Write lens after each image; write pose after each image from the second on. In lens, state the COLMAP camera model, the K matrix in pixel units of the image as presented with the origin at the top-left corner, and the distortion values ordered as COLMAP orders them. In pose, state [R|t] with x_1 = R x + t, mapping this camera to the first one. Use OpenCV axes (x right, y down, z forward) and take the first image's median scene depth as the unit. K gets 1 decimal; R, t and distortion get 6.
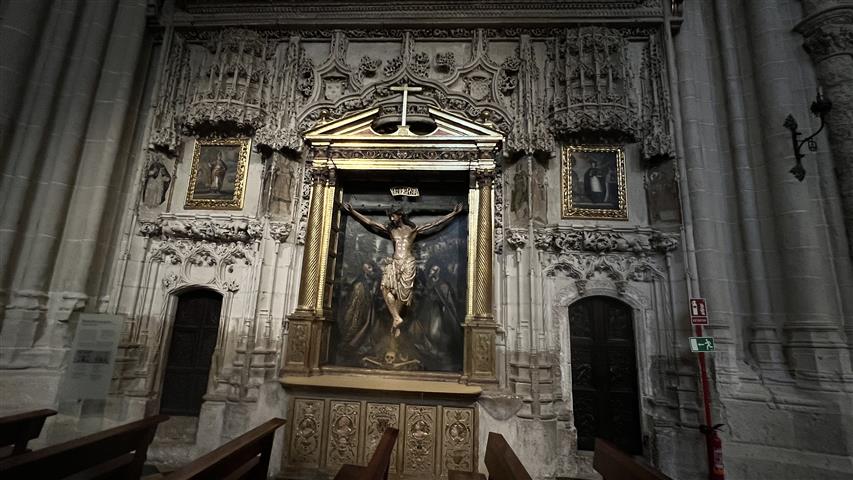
lens RADIAL K [[412.4, 0, 423.5], [0, 412.4, 240.9], [0, 0, 1]] dist [0.005154, -0.000583]
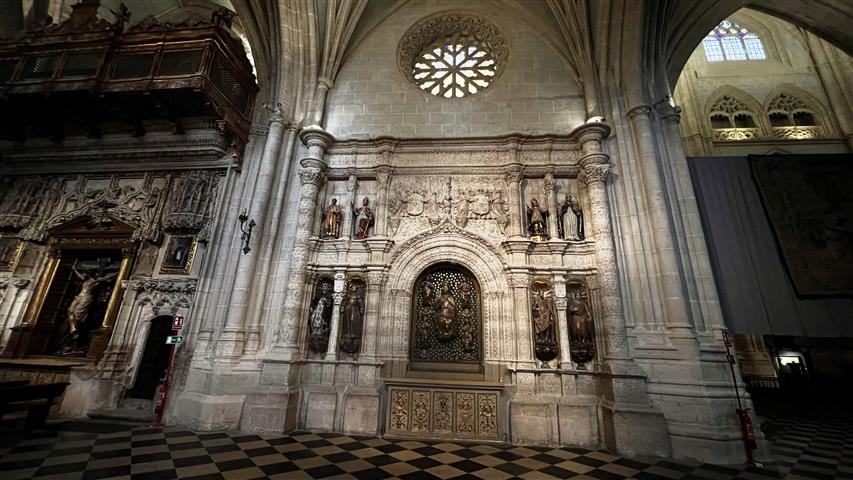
lens RADIAL K [[338.6, 0, 424.1], [0, 338.6, 237.4], [0, 0, 1]] dist [0.000206, 0.000267]
pose [[0.998183, -0.024409, -0.055082, 1.622747], [0.019359, 0.995715, -0.090421, -0.055745], [0.057053, 0.089191, 0.994379, -0.485110]]
